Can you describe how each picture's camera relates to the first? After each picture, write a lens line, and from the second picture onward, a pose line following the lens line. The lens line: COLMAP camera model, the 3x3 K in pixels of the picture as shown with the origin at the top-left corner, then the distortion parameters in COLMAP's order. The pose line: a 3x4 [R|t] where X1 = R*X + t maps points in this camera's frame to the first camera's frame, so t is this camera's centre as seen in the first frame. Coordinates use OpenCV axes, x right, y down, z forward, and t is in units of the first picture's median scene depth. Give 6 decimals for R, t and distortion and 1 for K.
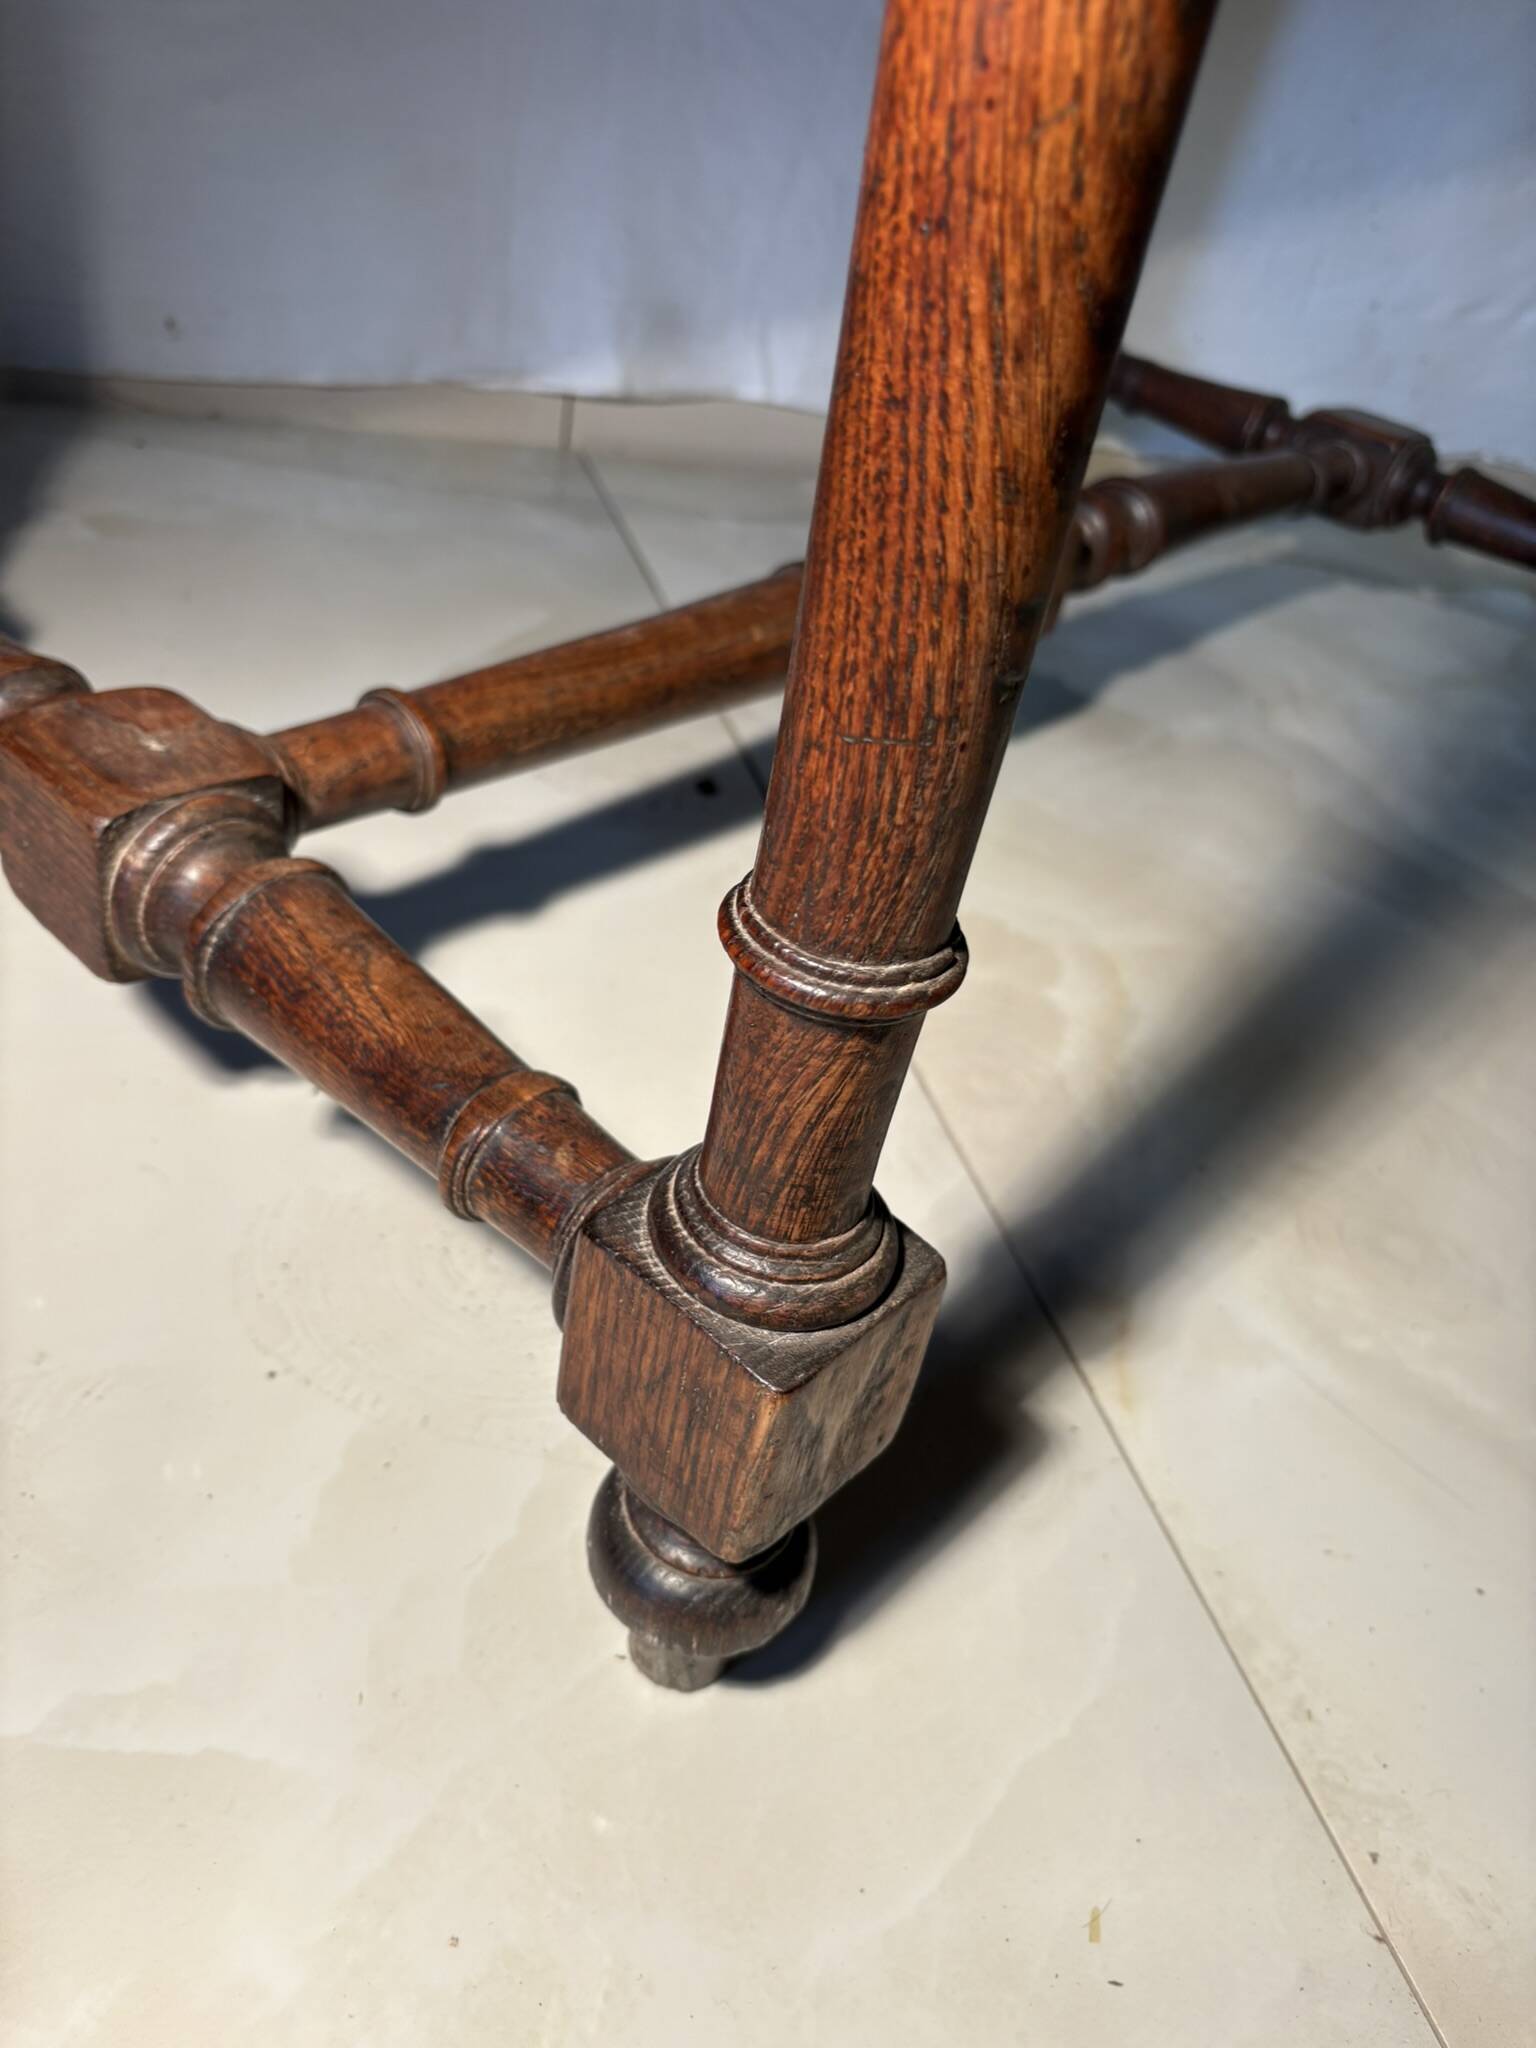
lens RADIAL K [[1598.4, 0, 731.1], [0, 1598.4, 1012.6], [0, 0, 1]] dist [0.007741, -0.000051]
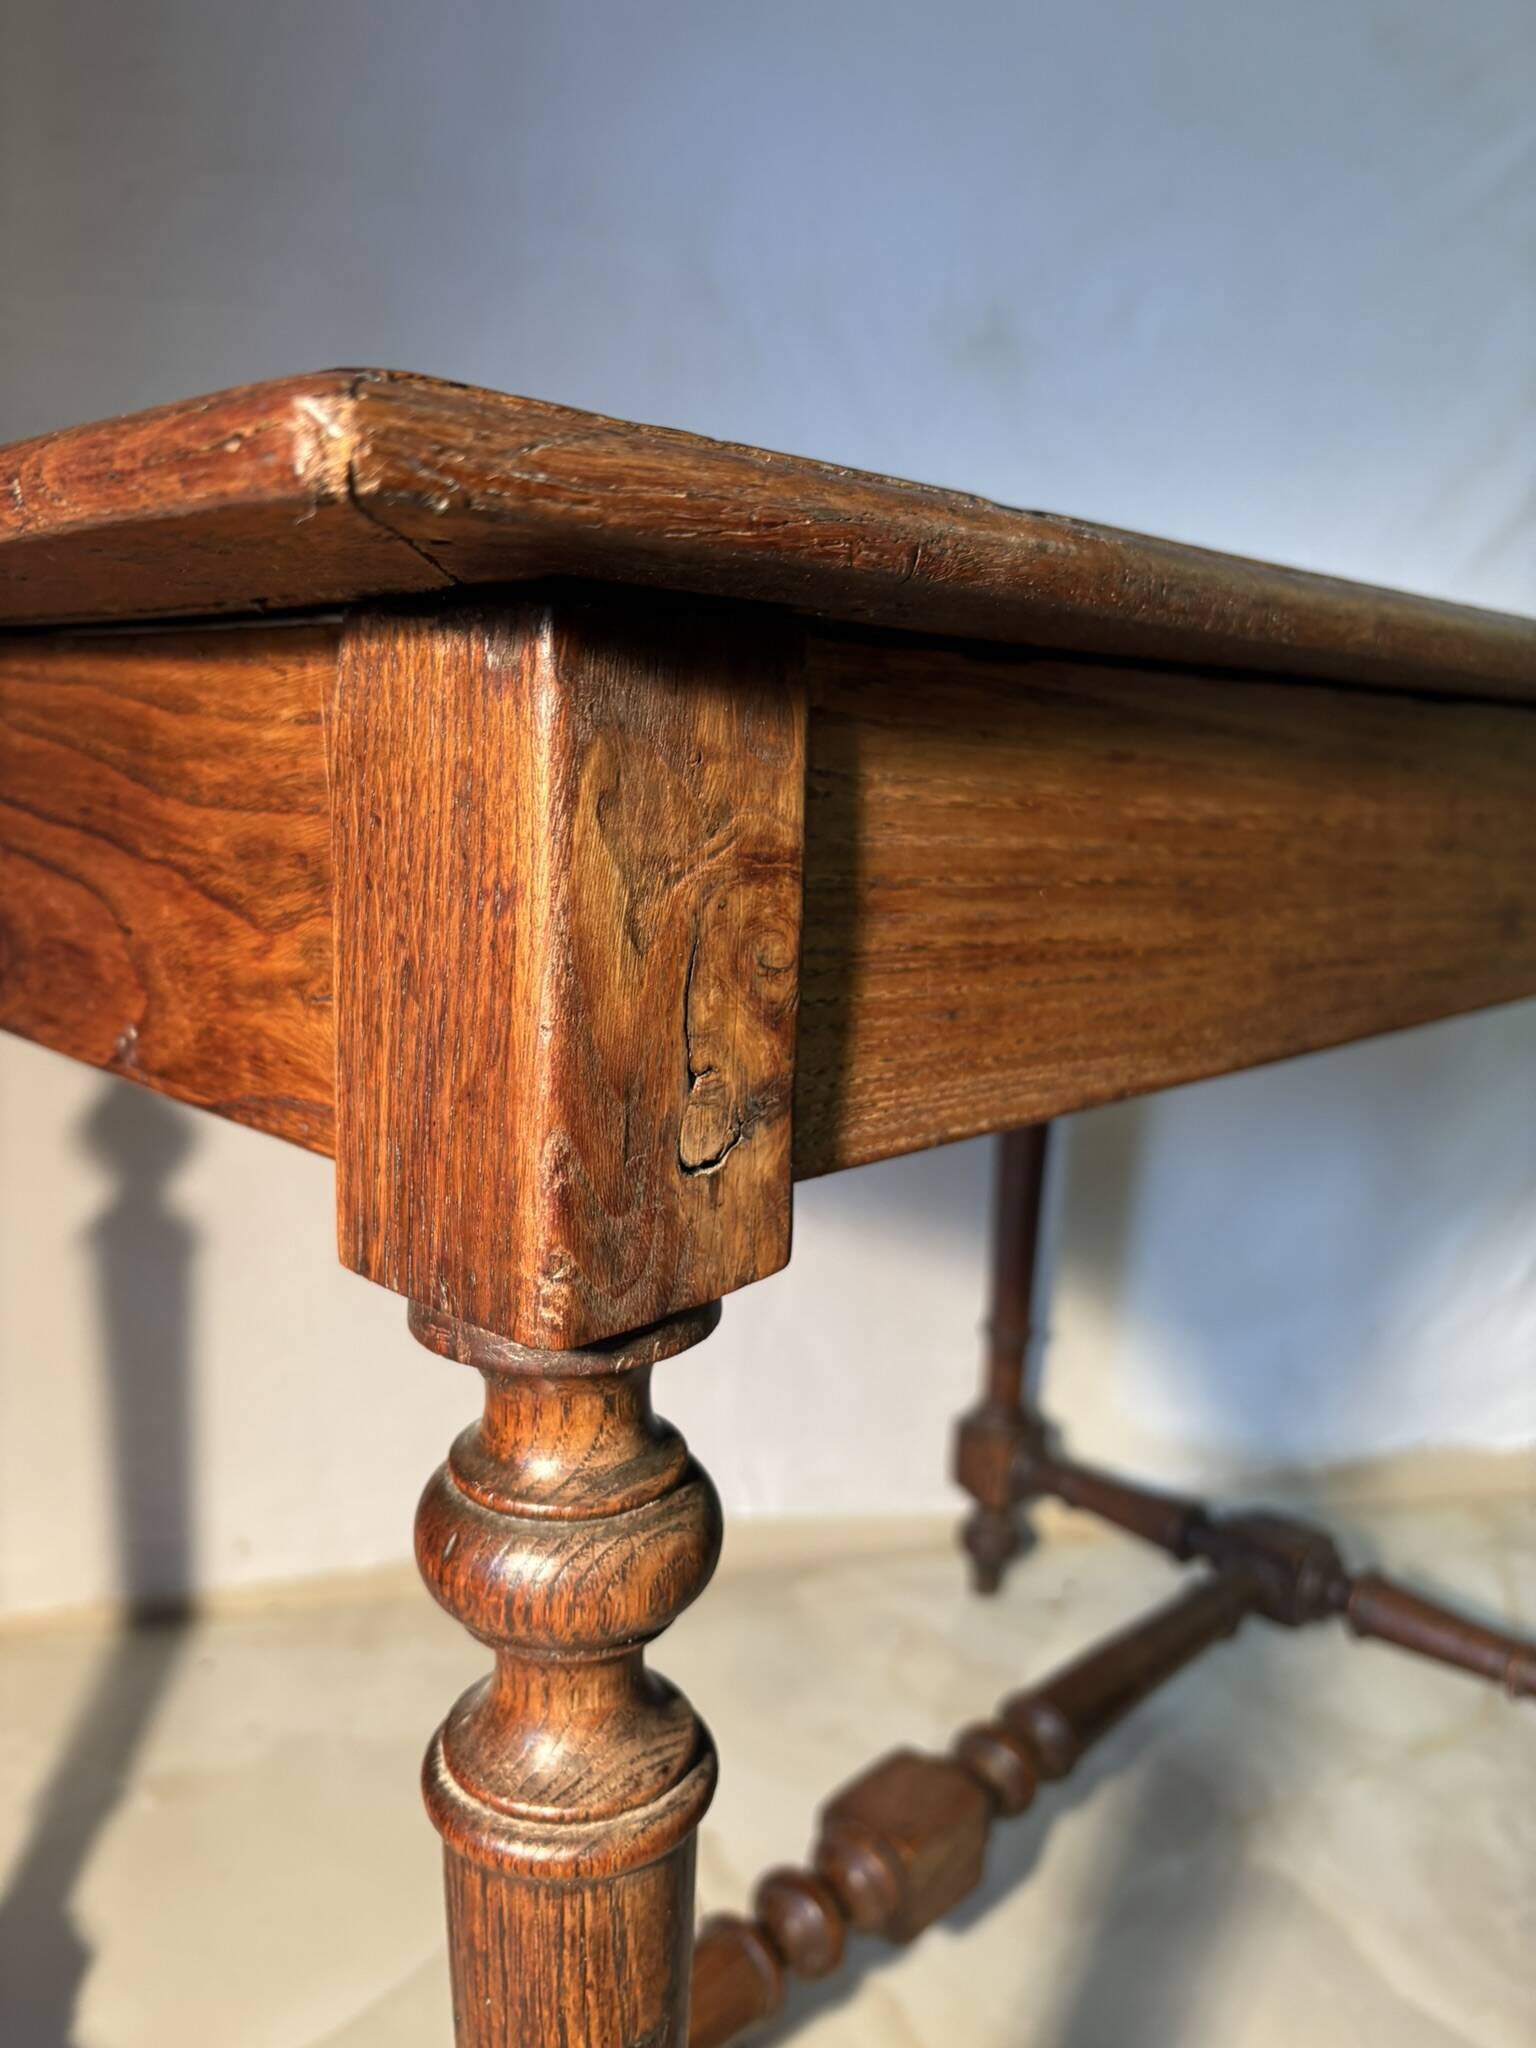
lens RADIAL K [[1587.6, 0, 729.6], [0, 1587.6, 1027.9], [0, 0, 1]] dist [0.090030, -0.183782]
pose [[0.991153, -0.123085, -0.049667, 0.276993], [0.088679, 0.892526, -0.442192, -0.513217], [0.098756, 0.433876, 0.895544, -0.475751]]
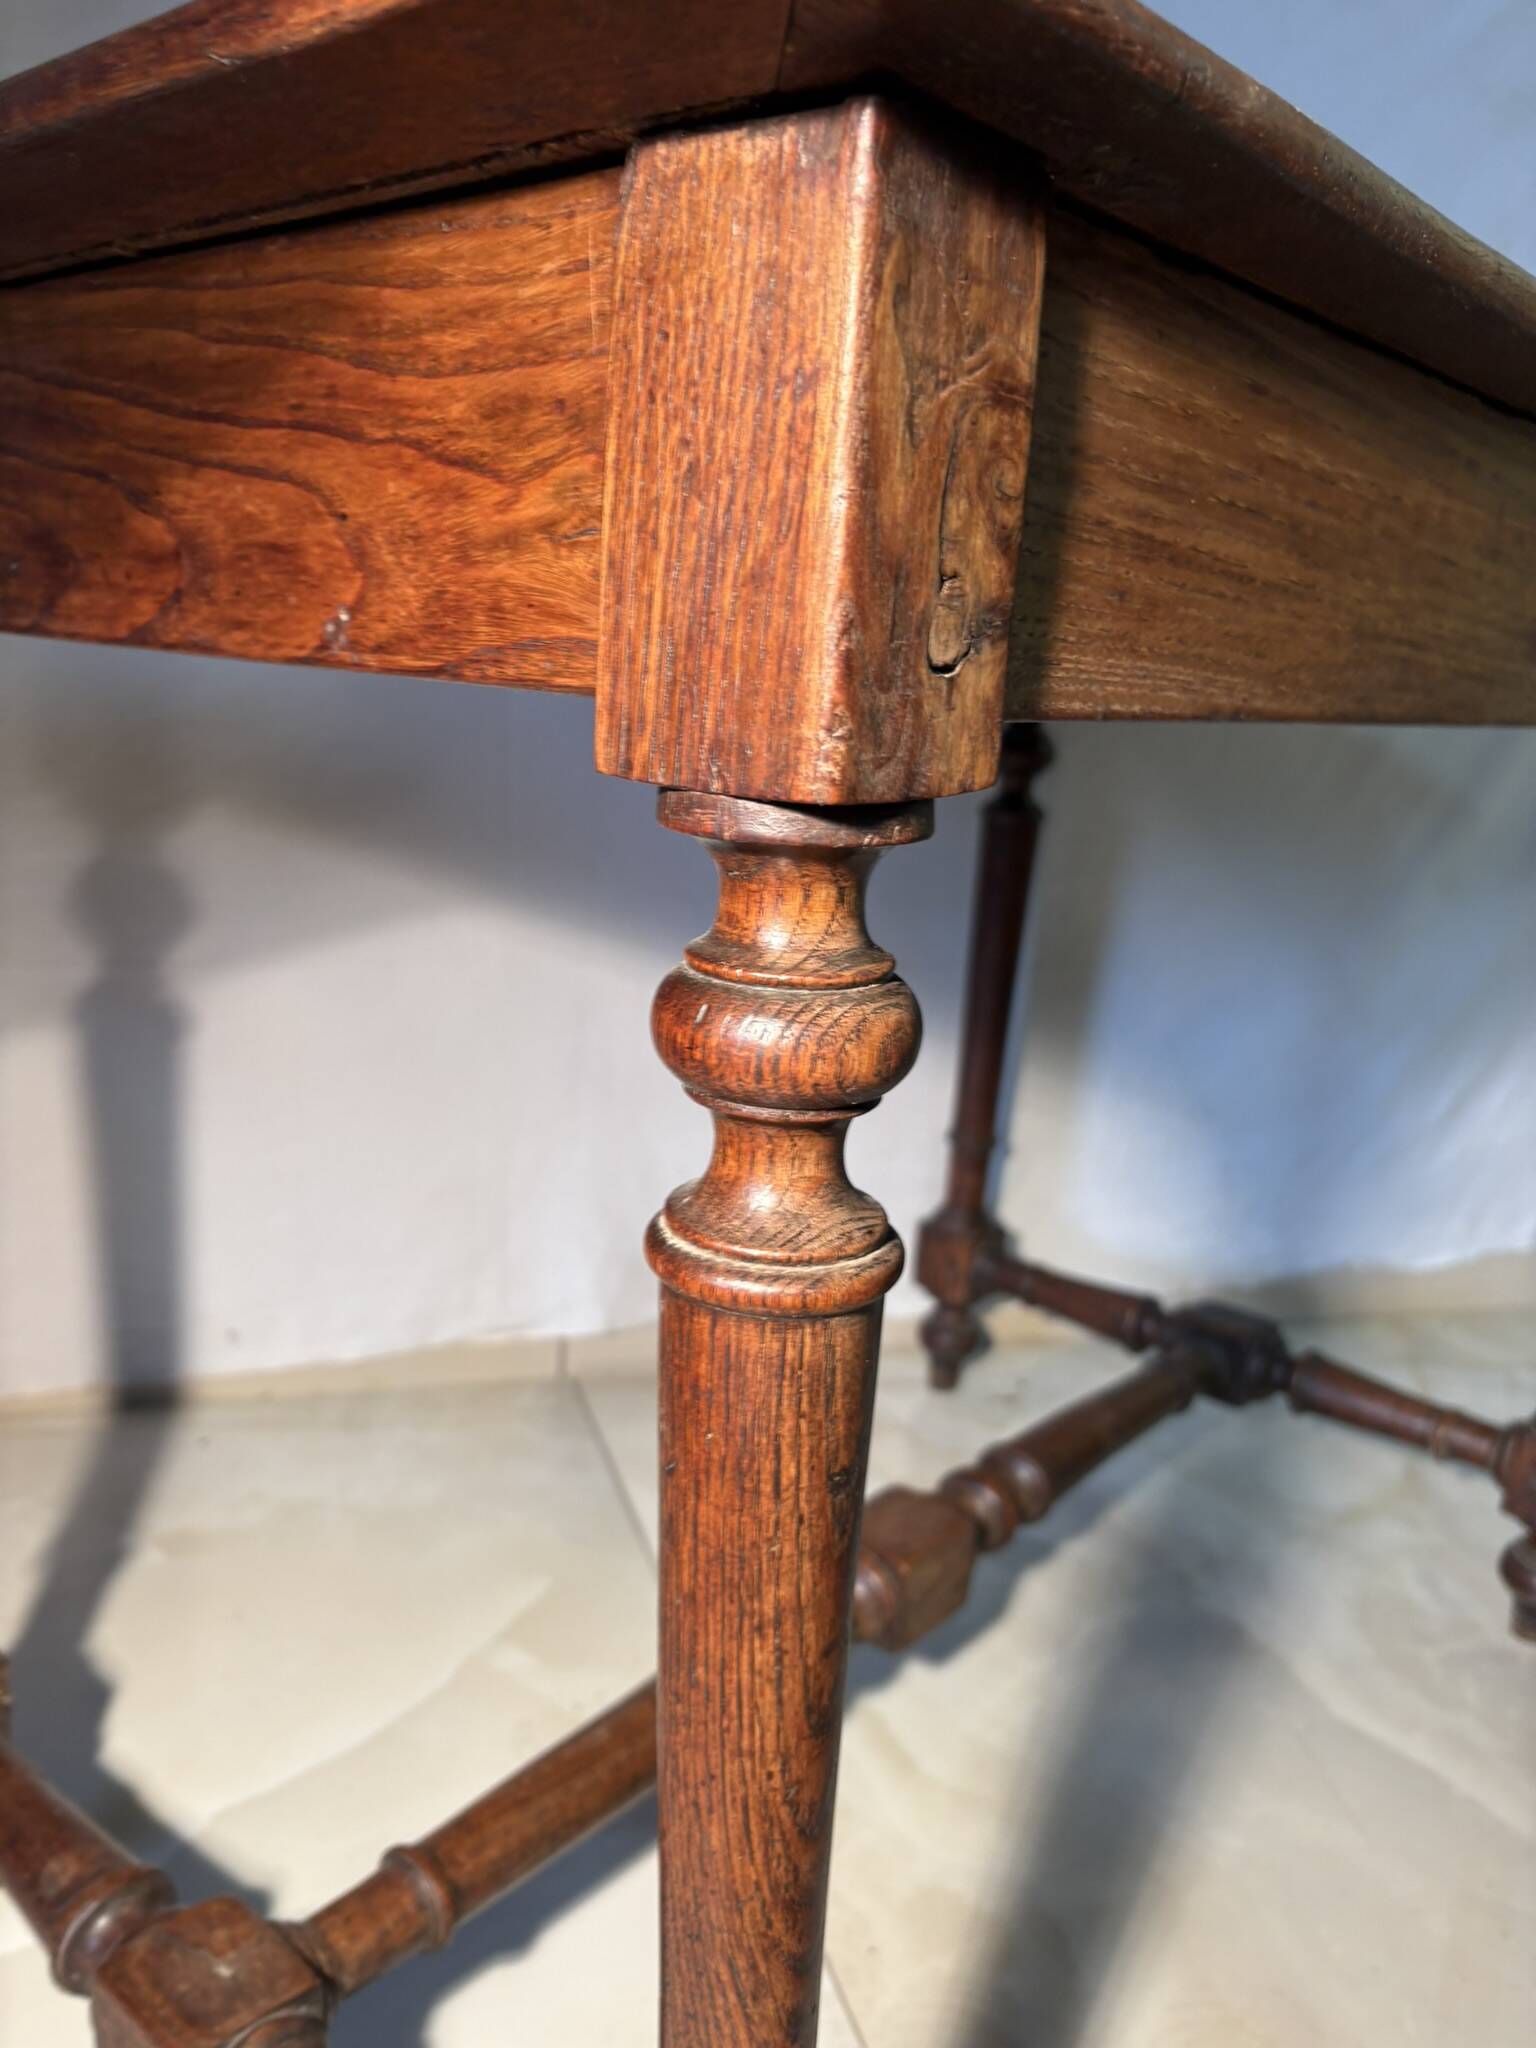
lens RADIAL K [[1598.4, 0, 731.1], [0, 1598.4, 1012.6], [0, 0, 1]] dist [0.007741, -0.000051]
pose [[0.994646, -0.103339, 0.001179, 0.127392], [0.095671, 0.916408, -0.388642, -0.346784], [0.039082, 0.386674, 0.921388, -0.487172]]
